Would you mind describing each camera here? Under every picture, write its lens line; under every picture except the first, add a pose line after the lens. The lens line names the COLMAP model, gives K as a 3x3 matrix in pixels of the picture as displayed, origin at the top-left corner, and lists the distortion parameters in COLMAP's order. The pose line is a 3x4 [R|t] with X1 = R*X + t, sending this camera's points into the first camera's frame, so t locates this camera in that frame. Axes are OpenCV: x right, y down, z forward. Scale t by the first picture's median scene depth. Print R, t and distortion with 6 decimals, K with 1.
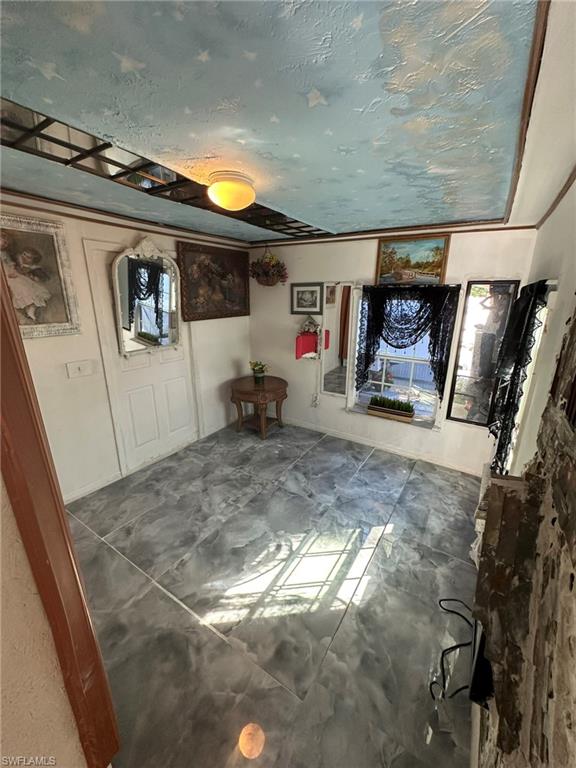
lens RADIAL K [[308.5, 0, 288.1], [0, 308.5, 384.2], [0, 0, 1]] dist [-0.004403, 0.001464]
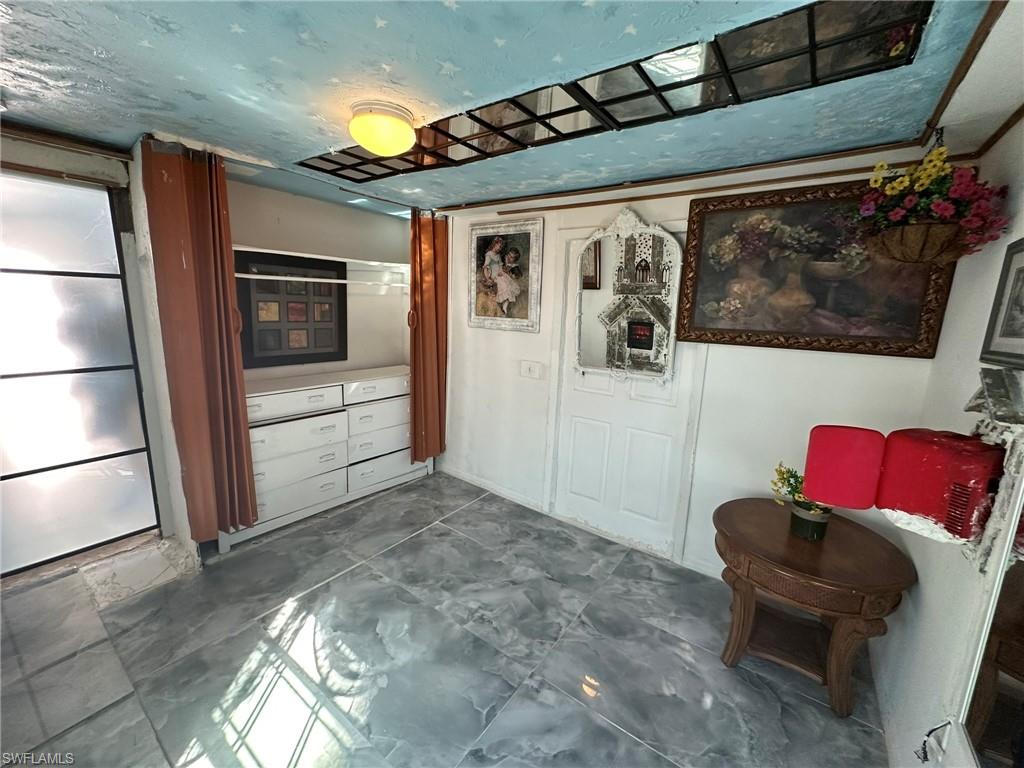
lens RADIAL K [[411.3, 0, 512.5], [0, 411.3, 384.7], [0, 0, 1]] dist [-0.004403, 0.001464]
pose [[-0.063805, 0.178451, -0.981878, 0.609329], [-0.320691, 0.928033, 0.189504, -0.245989], [0.945032, 0.326970, -0.001986, 1.053668]]
